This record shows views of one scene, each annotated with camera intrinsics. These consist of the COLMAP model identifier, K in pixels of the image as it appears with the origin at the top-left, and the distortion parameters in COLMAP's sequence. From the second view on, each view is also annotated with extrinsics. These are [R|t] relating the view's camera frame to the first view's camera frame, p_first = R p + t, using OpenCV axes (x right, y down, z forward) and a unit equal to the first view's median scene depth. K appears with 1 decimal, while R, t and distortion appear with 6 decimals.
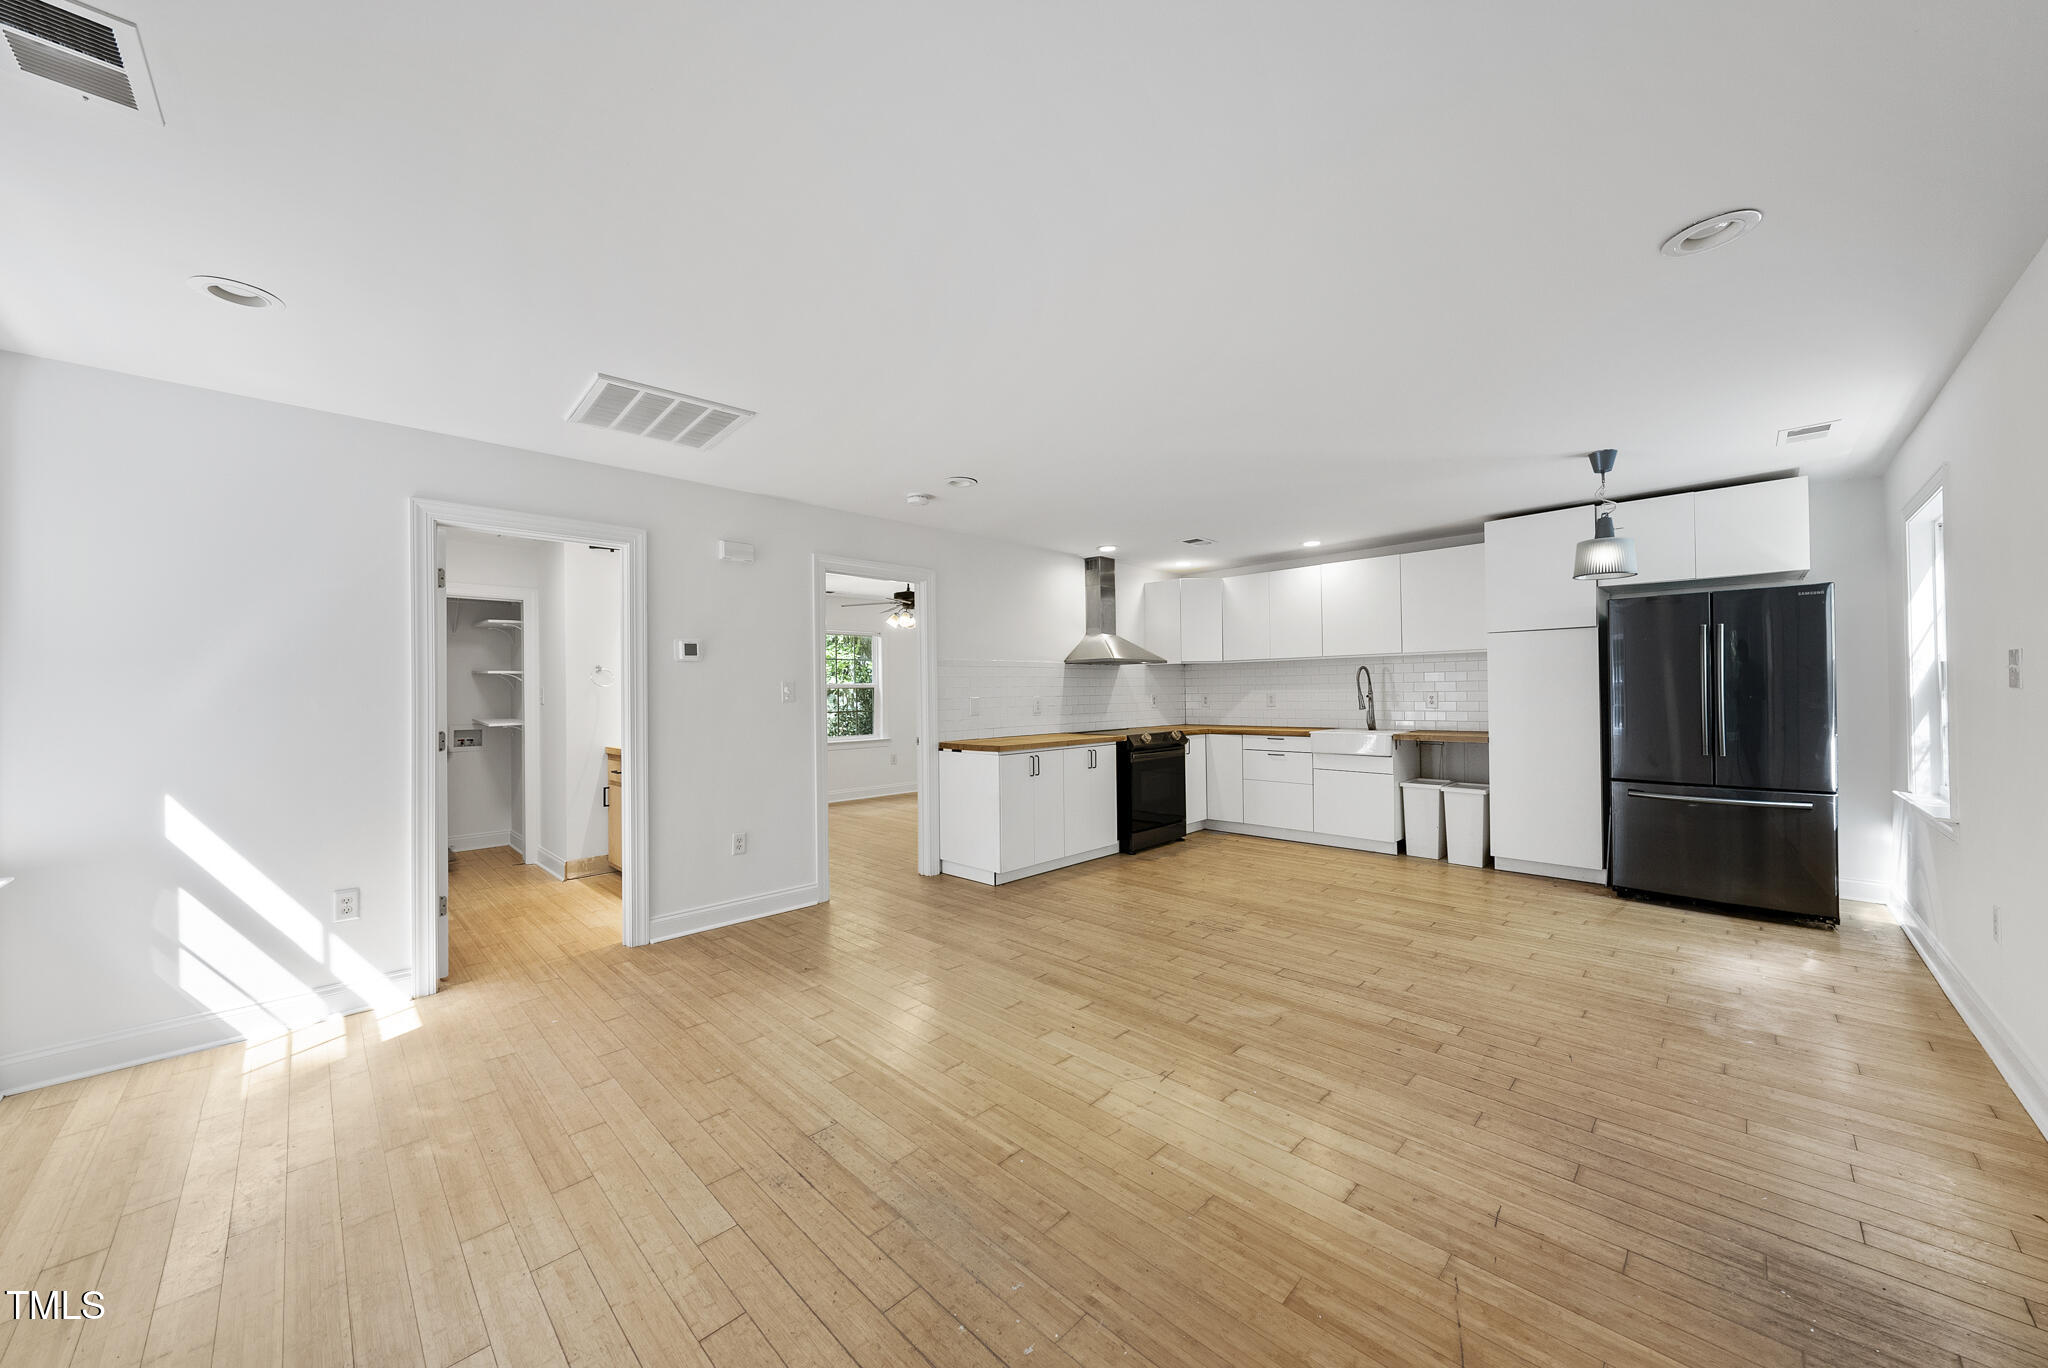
lens RADIAL K [[722.6, 0, 1024.7], [0, 722.6, 691.4], [0, 0, 1]] dist [0.001093, 0.000011]
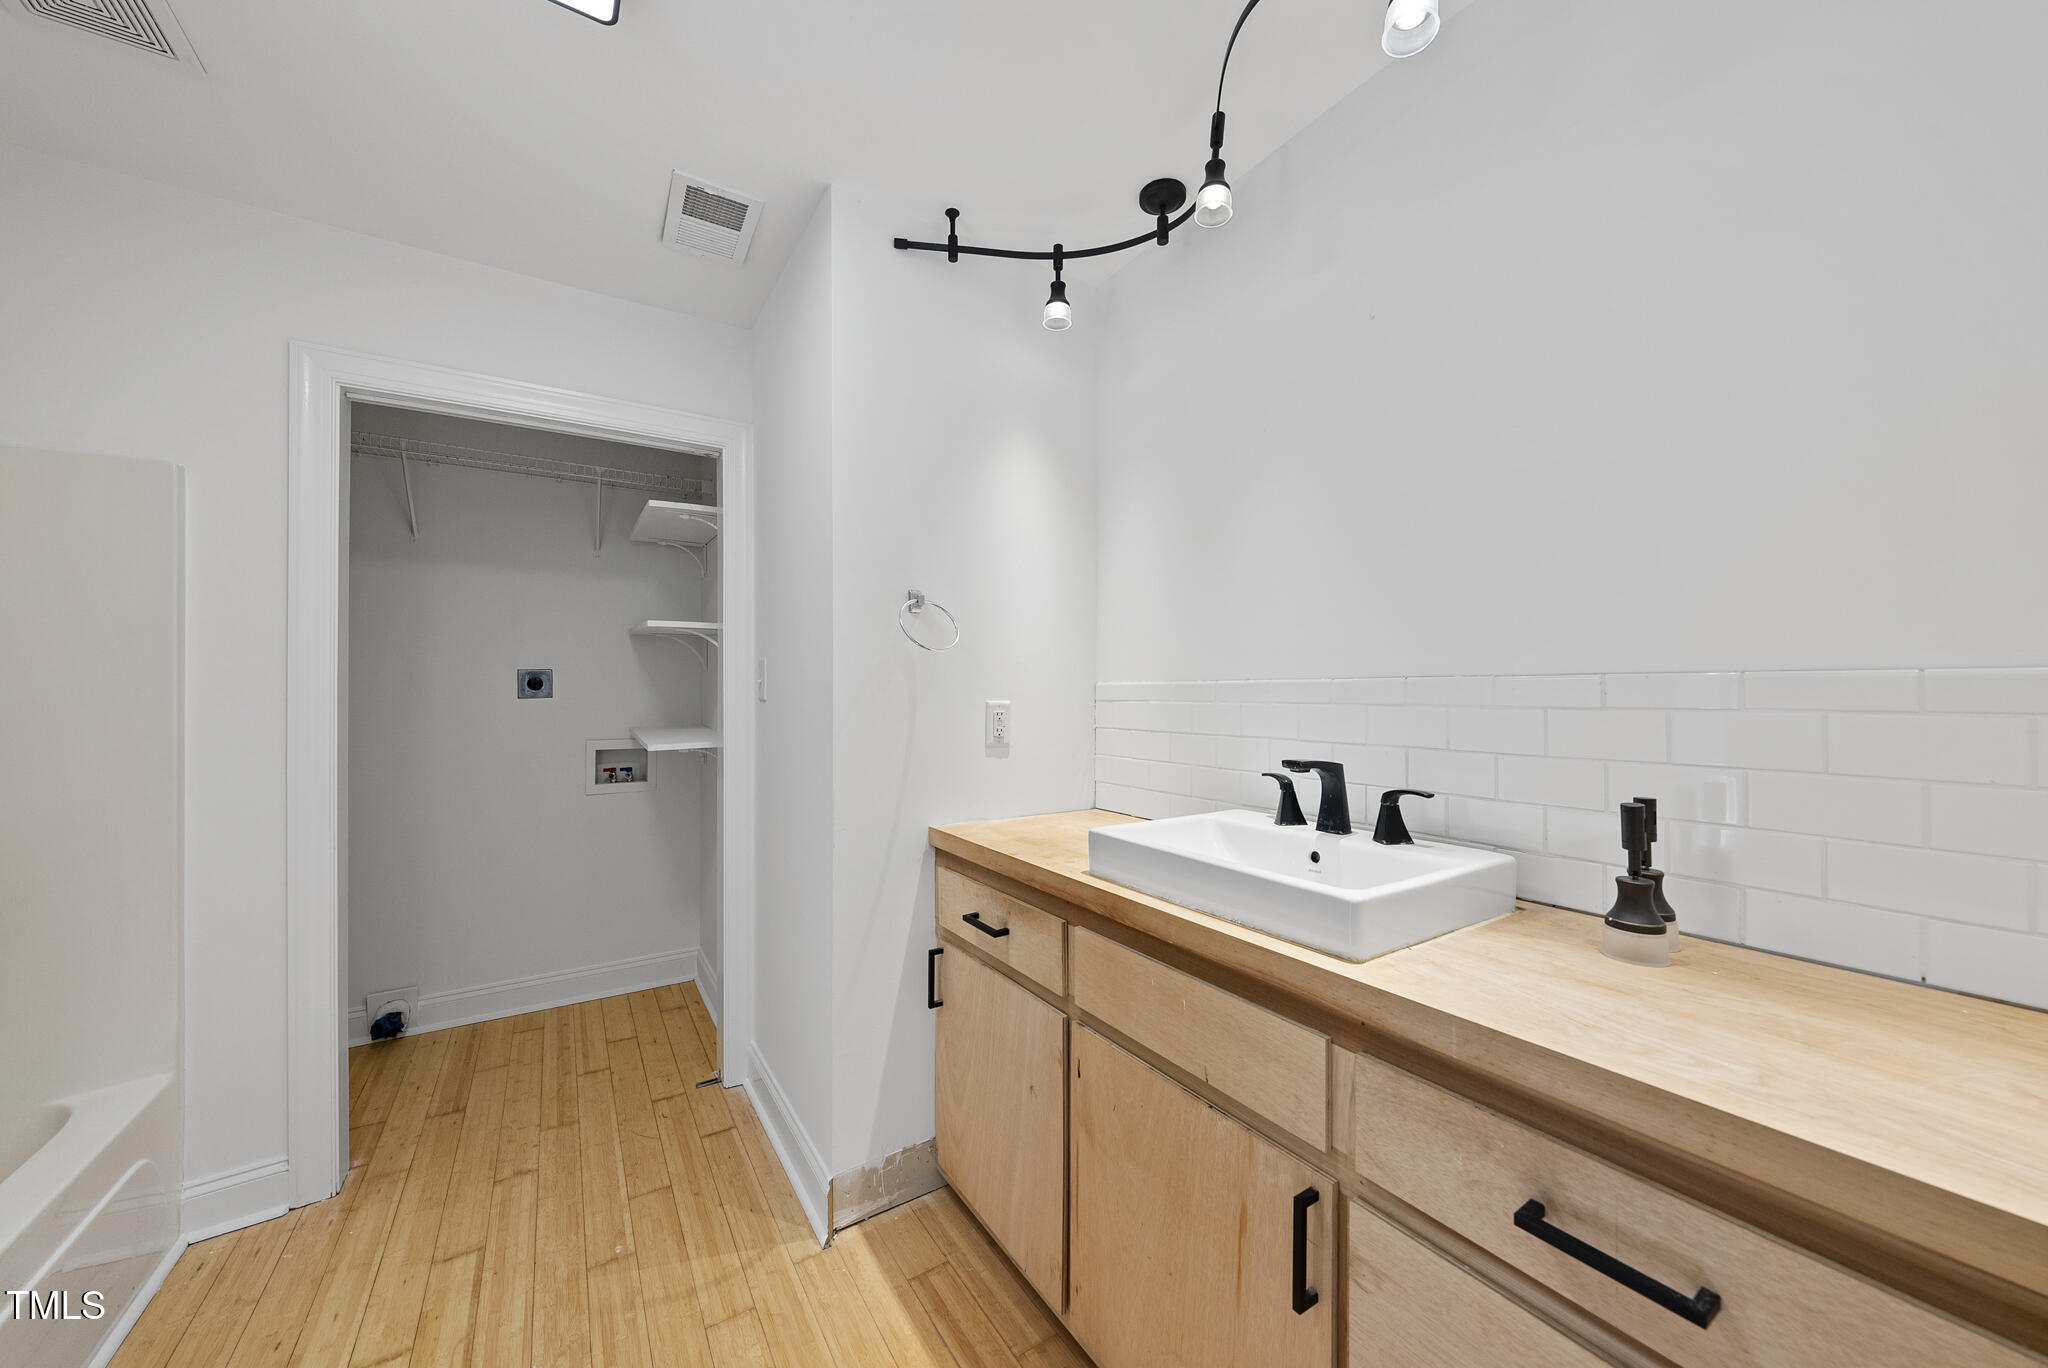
lens RADIAL K [[722.6, 0, 1024.1], [0, 722.6, 684.8], [0, 0, 1]] dist [0.001093, 0.000011]
pose [[0.976976, 0.005692, -0.213274, -0.419604], [-0.005564, 0.999984, 0.001201, 0.007398], [0.213277, 0.000013, 0.976992, 0.609616]]
